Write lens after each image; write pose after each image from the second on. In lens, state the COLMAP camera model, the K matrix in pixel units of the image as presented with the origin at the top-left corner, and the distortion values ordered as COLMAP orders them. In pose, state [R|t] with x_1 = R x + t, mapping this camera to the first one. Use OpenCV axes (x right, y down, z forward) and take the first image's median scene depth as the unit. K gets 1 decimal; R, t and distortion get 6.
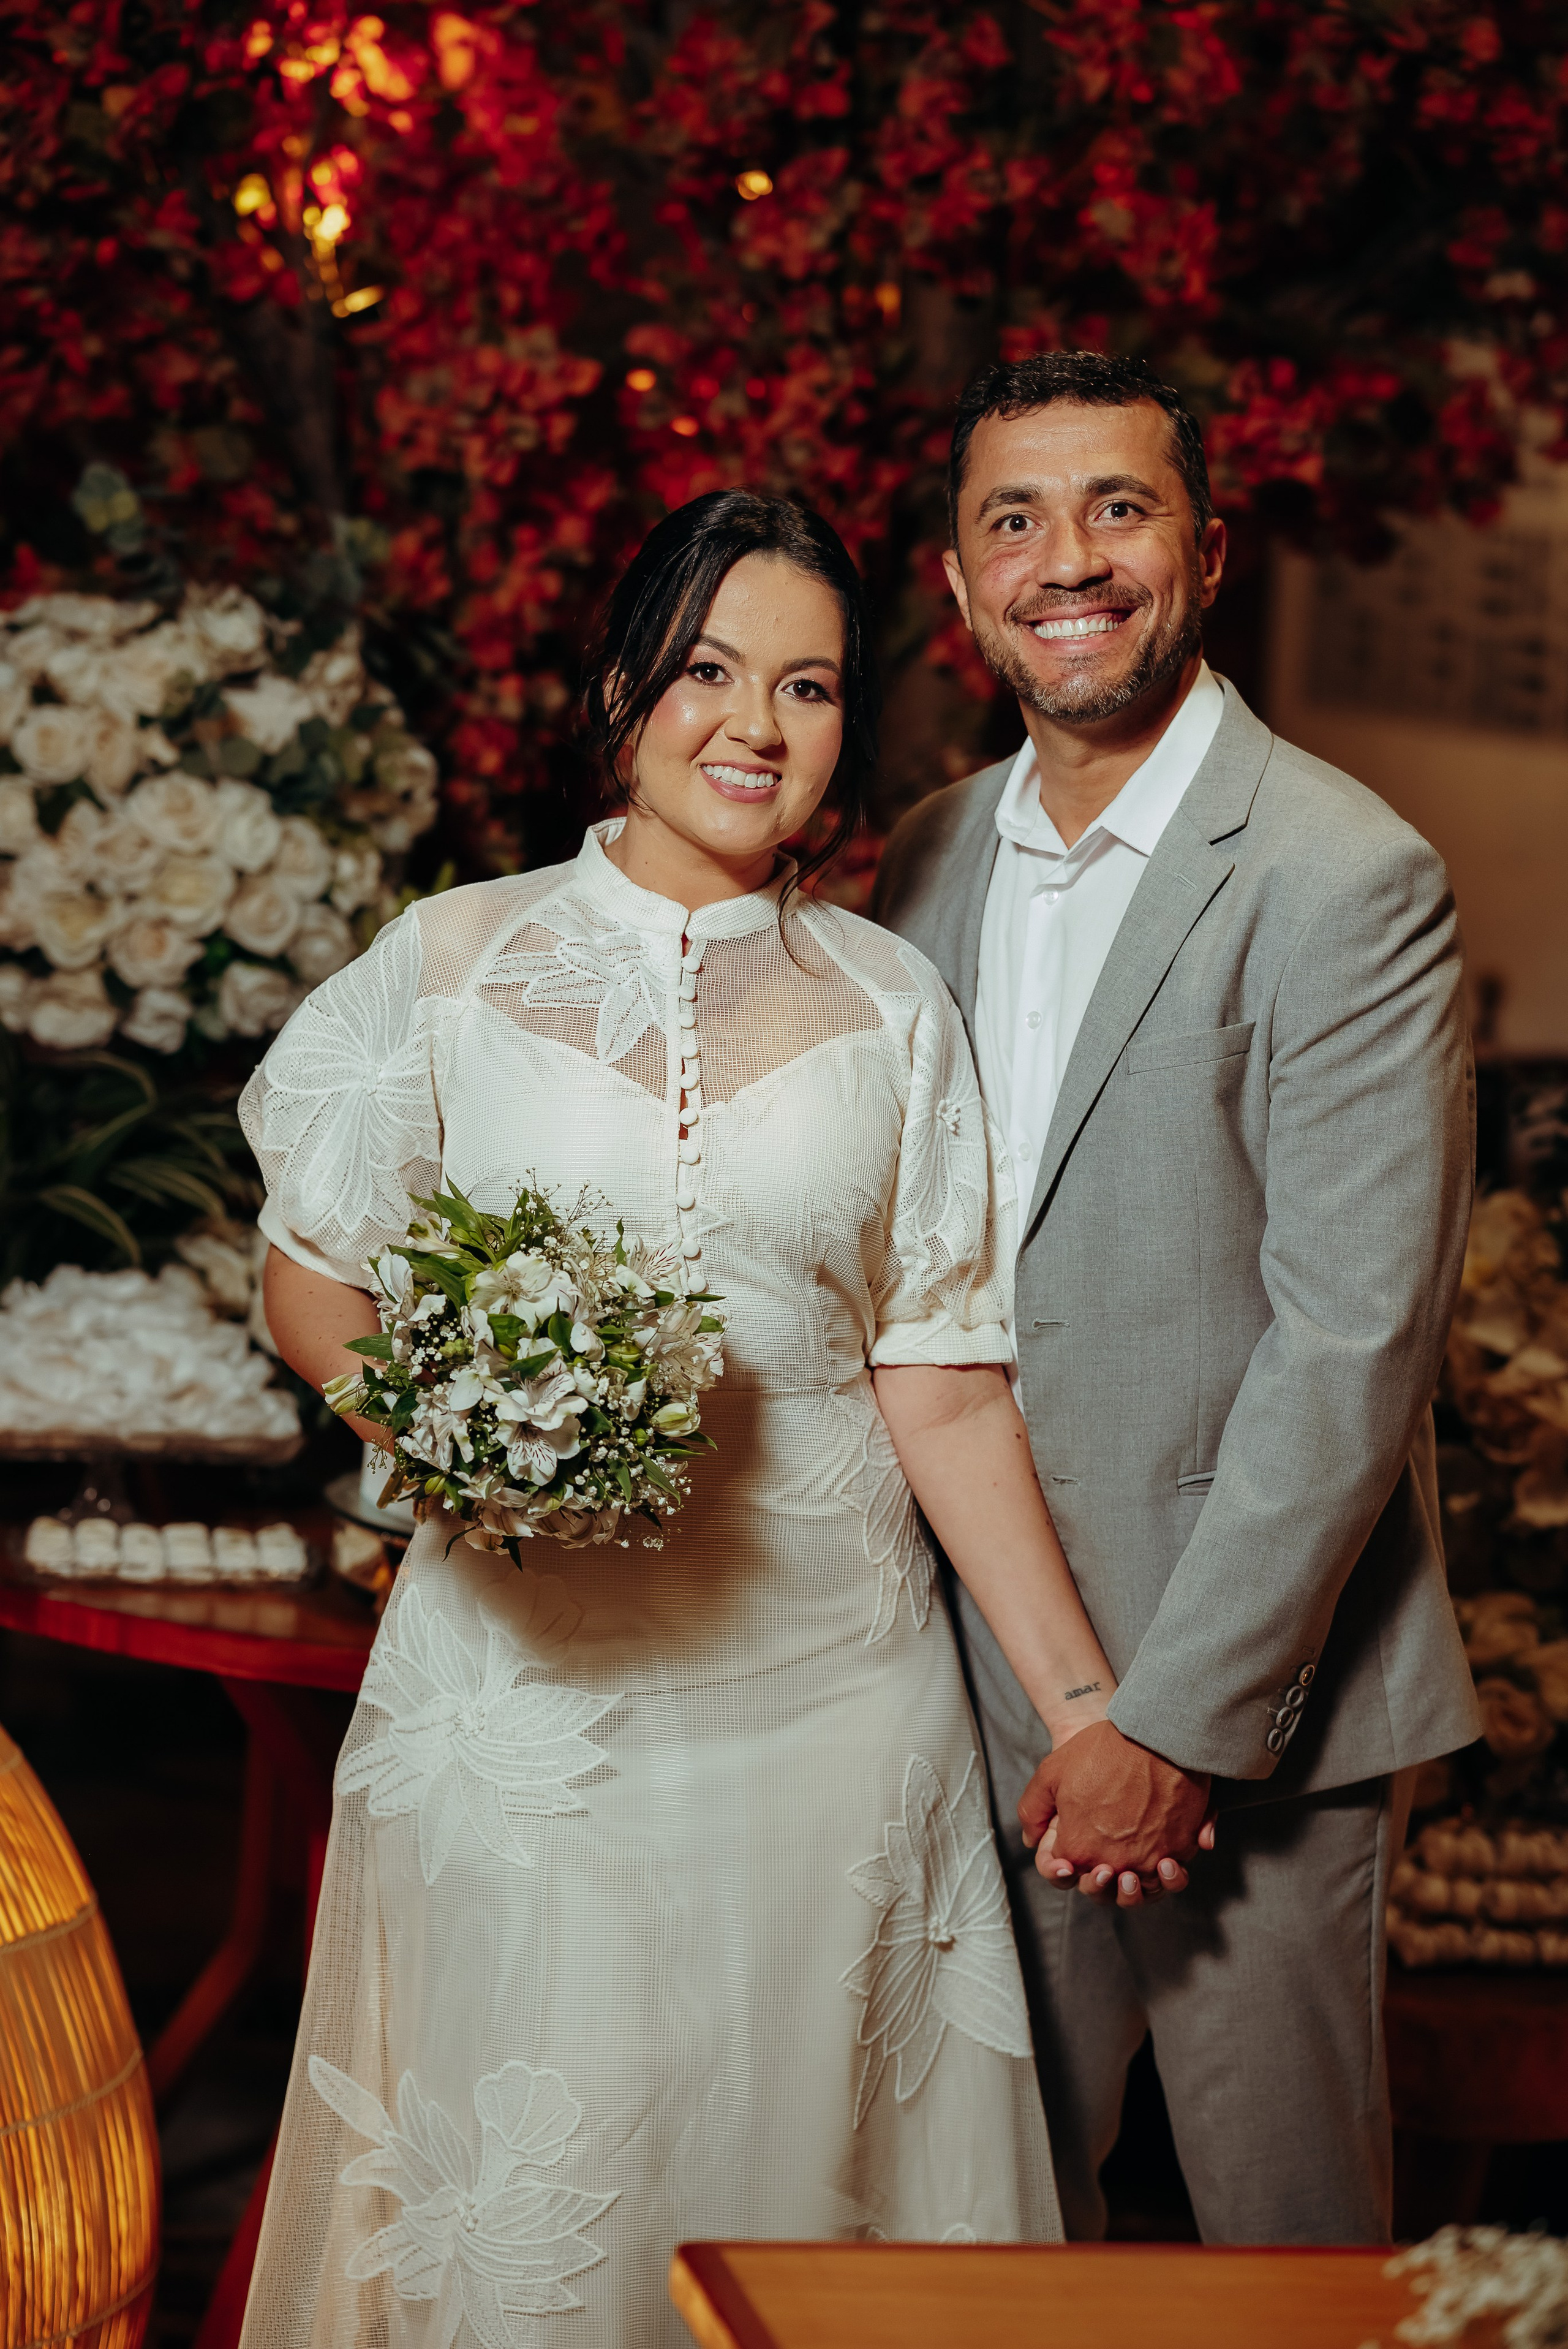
lens RADIAL K [[5673.6, 0, 784.0], [0, 5673.6, 1174.5], [0, 0, 1]] dist [0.047194, -0.026571]
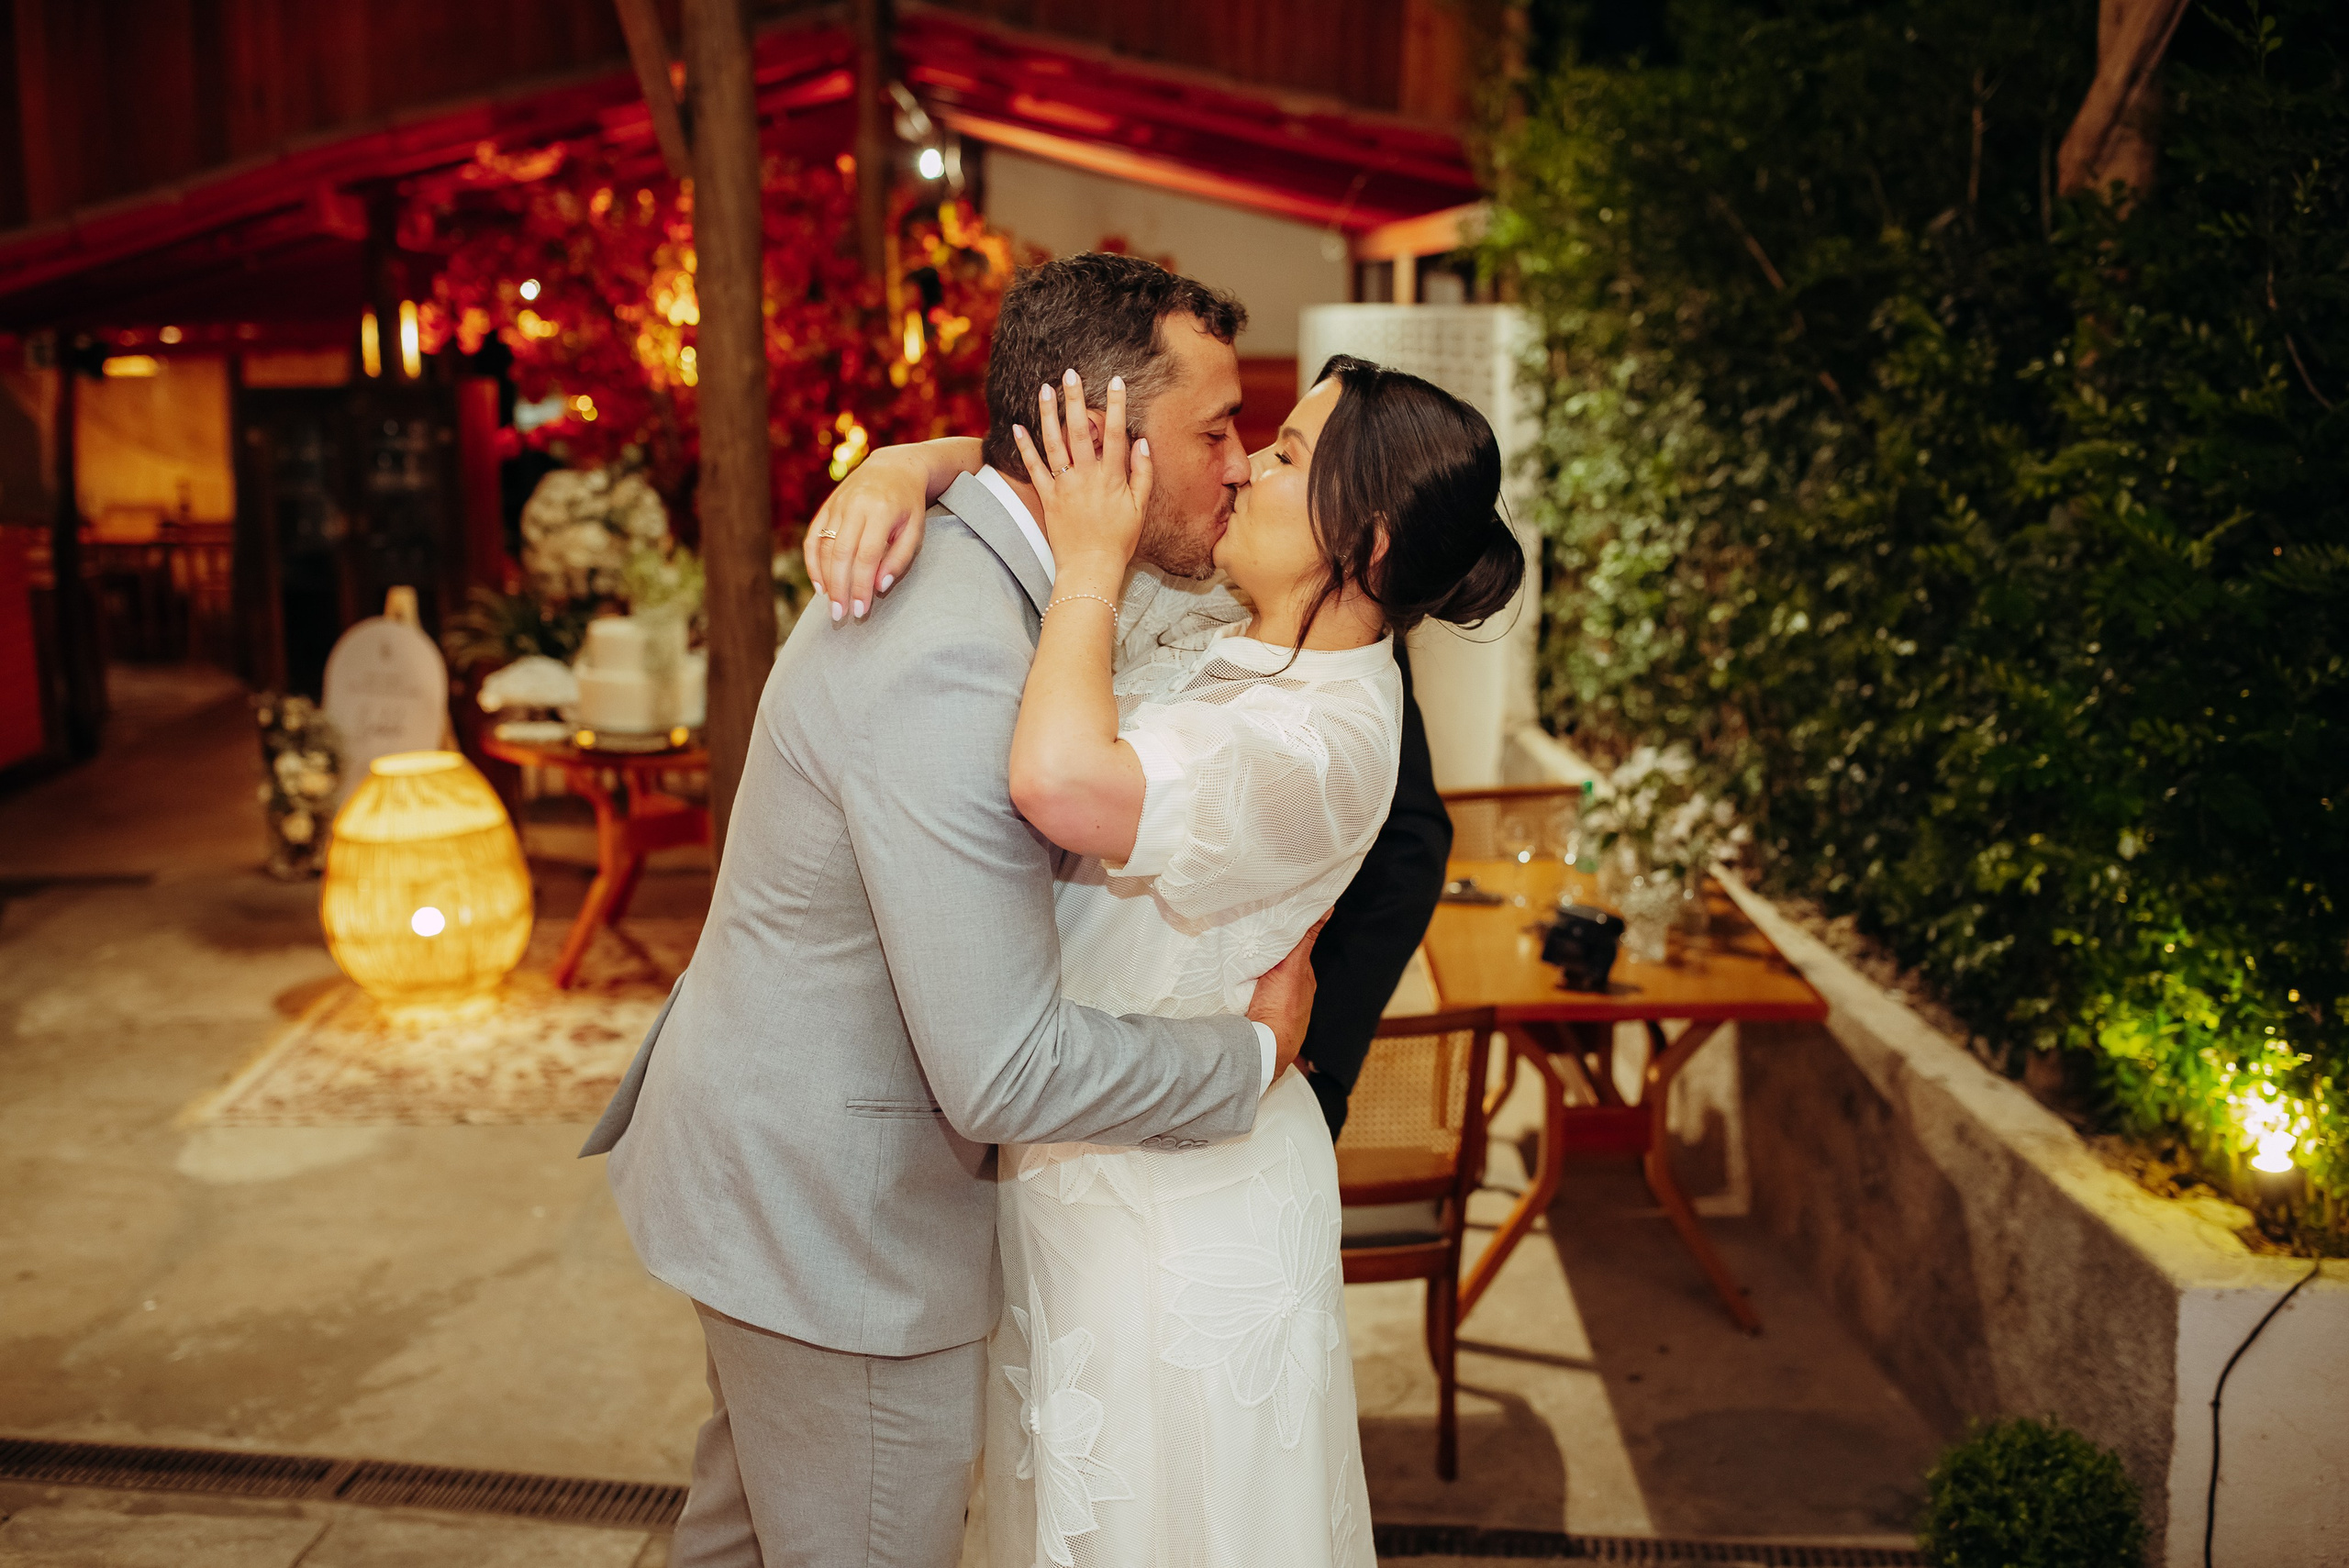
lens RADIAL K [[2248.3, 0, 1178.5], [0, 2248.3, 784.5], [0, 0, 1]] dist [-0.062622, 0.091117]
pose [[0.979347, -0.016758, -0.201491, 0.515473], [0.031120, 0.997178, 0.068326, 0.010386], [0.199778, -0.073185, 0.977104, -0.316082]]
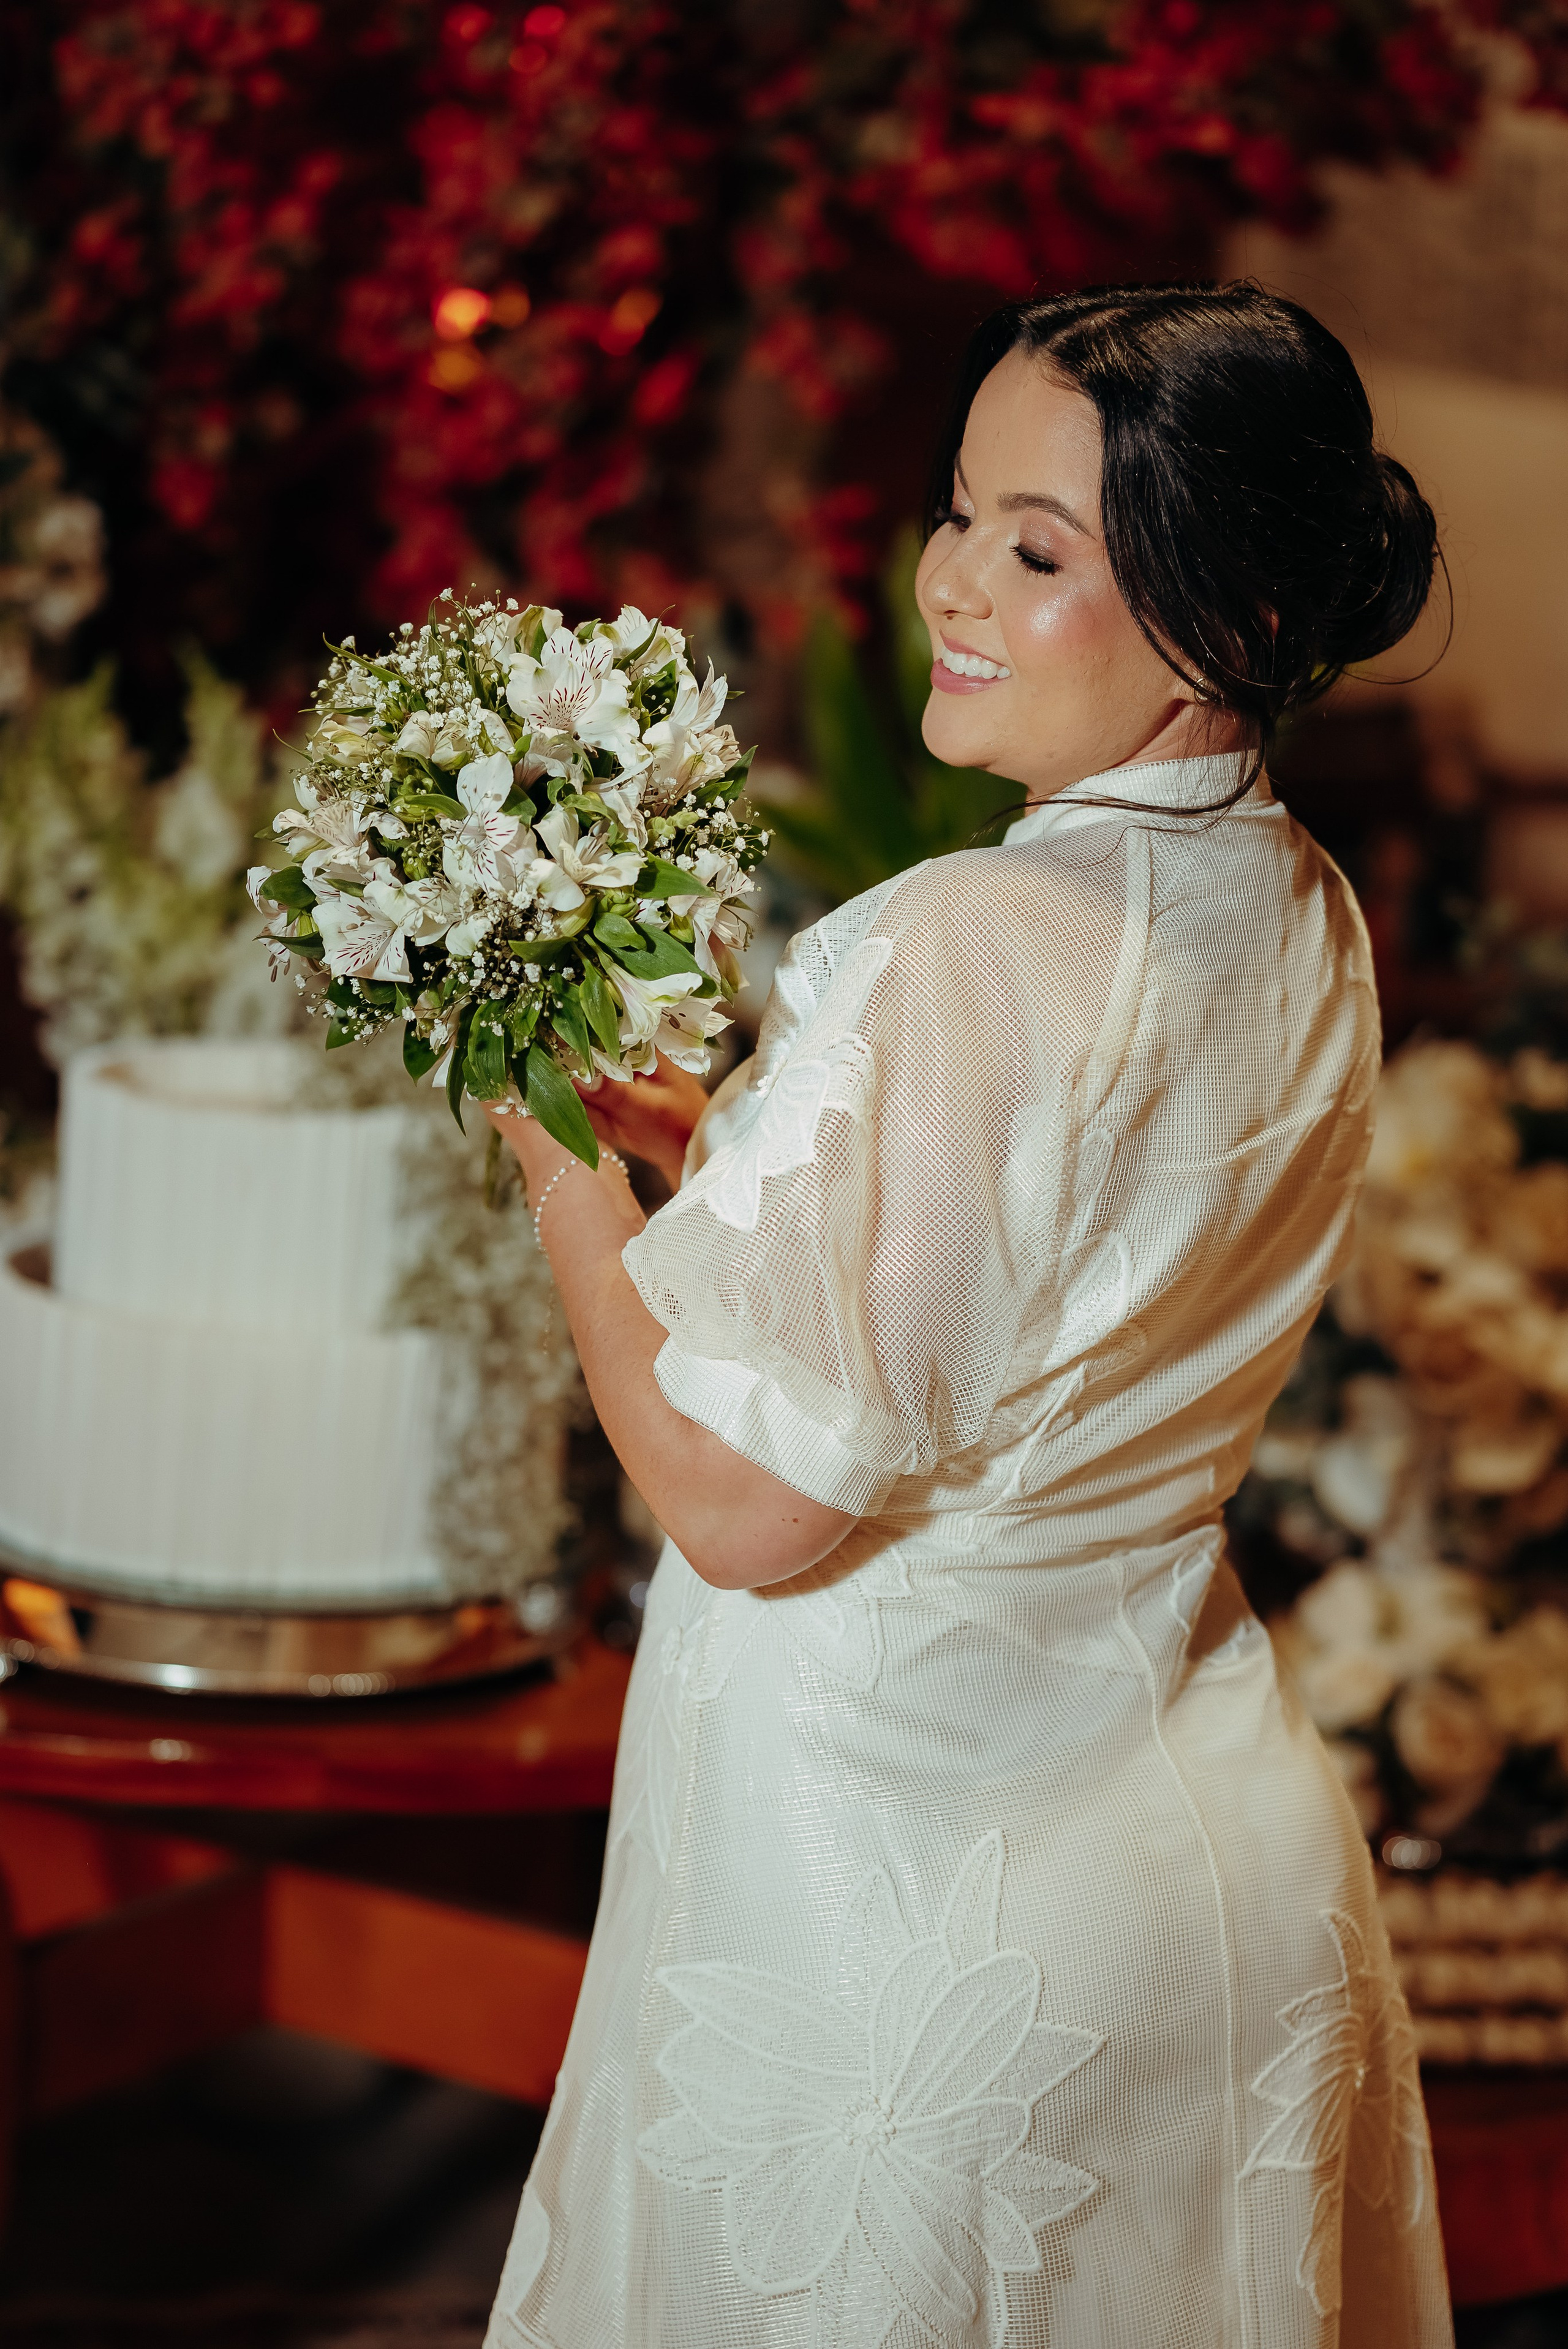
lens RADIAL K [[5836.3, 0, 784.0], [0, 5836.3, 1174.5], [0, 0, 1]] dist [0.071810, 0.231326]
pose [[0.999984, -0.005505, -0.001470, 0.033008], [0.005593, 0.997598, 0.069040, -0.035877], [0.001087, -0.069047, 0.997613, 0.170197]]
